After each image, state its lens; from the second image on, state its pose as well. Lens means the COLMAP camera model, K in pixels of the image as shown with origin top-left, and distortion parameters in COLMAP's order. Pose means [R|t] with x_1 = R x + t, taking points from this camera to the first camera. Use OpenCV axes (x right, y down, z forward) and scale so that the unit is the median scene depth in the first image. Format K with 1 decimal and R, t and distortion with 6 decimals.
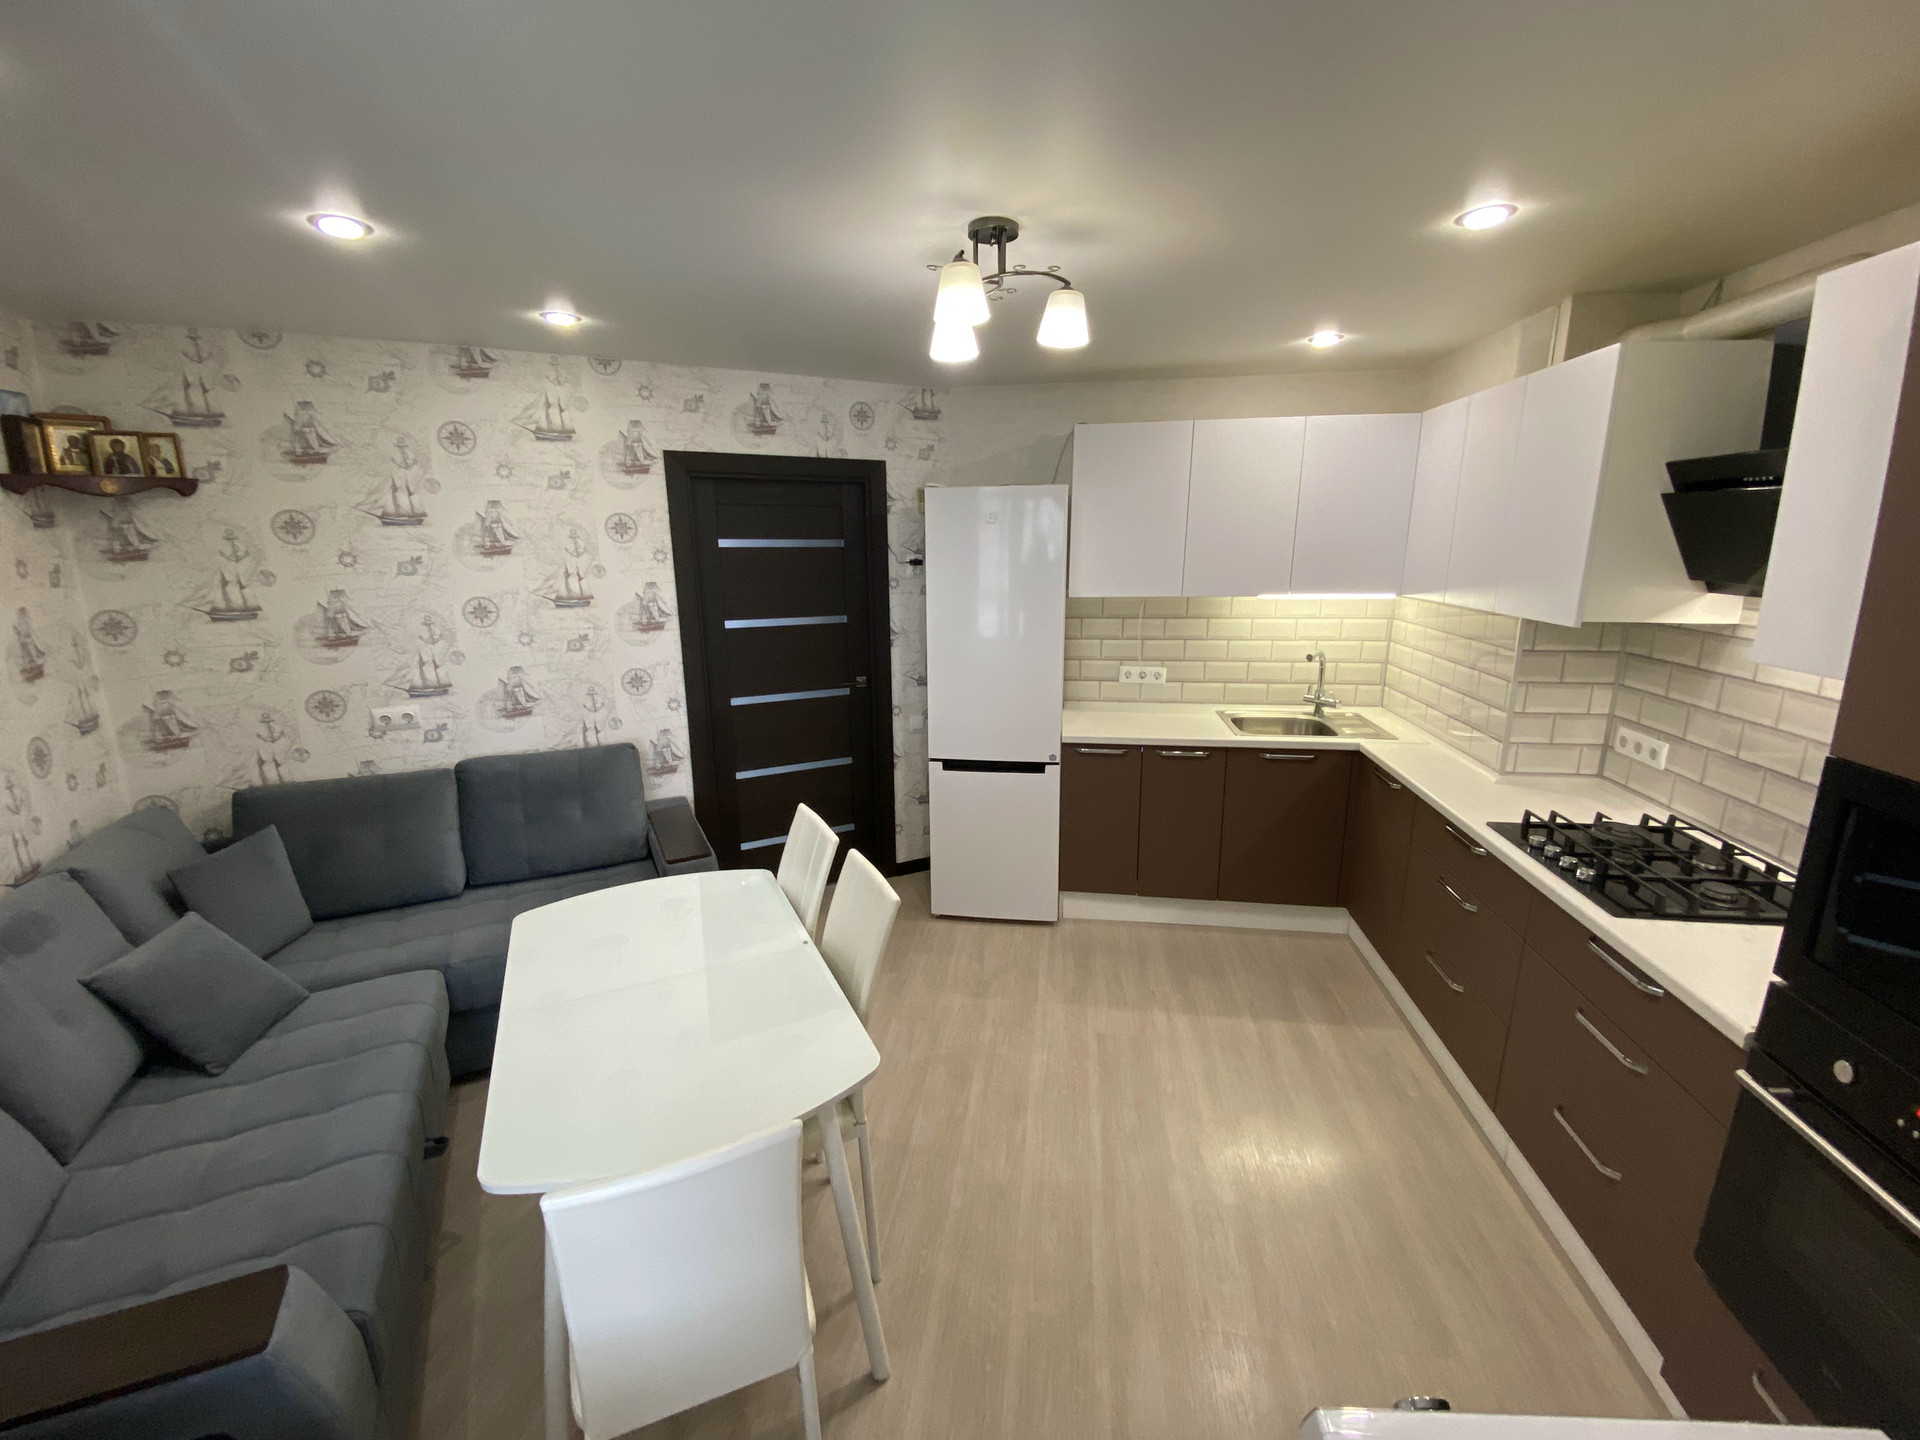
lens RADIAL K [[790.7, 0, 956.7], [0, 790.7, 725.0], [0, 0, 1]] dist [0.040180, -0.028908]
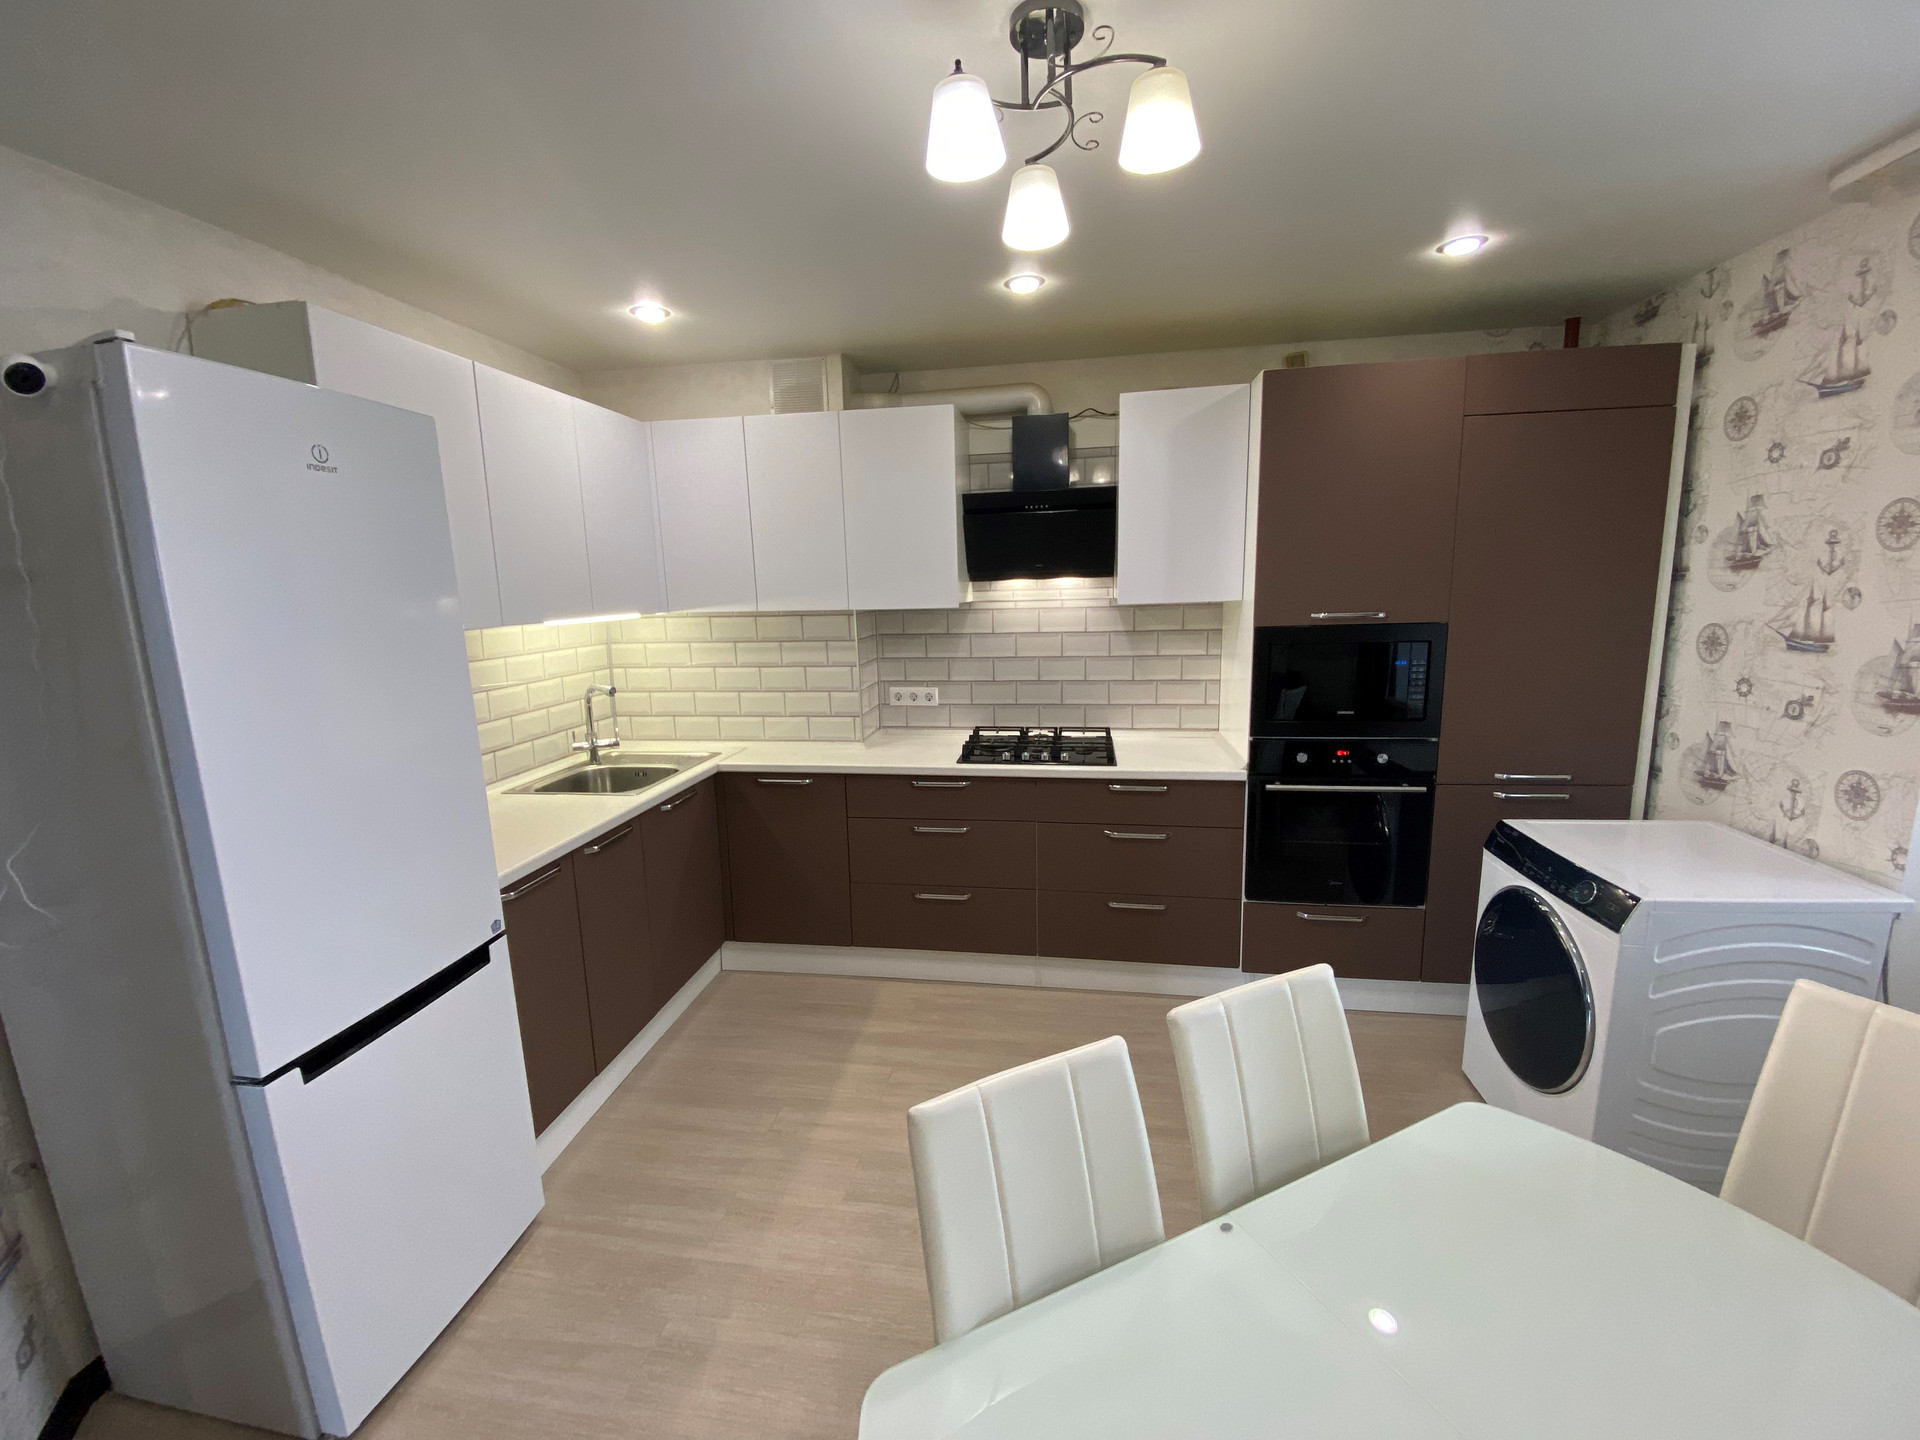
lens RADIAL K [[790.7, 0, 956.7], [0, 790.7, 725.0], [0, 0, 1]] dist [0.040180, -0.028908]
pose [[-0.003841, -0.170123, 0.985415, -0.433982], [0.253469, 0.953076, 0.165527, -0.110170], [-0.967336, 0.250408, 0.039460, 0.709825]]
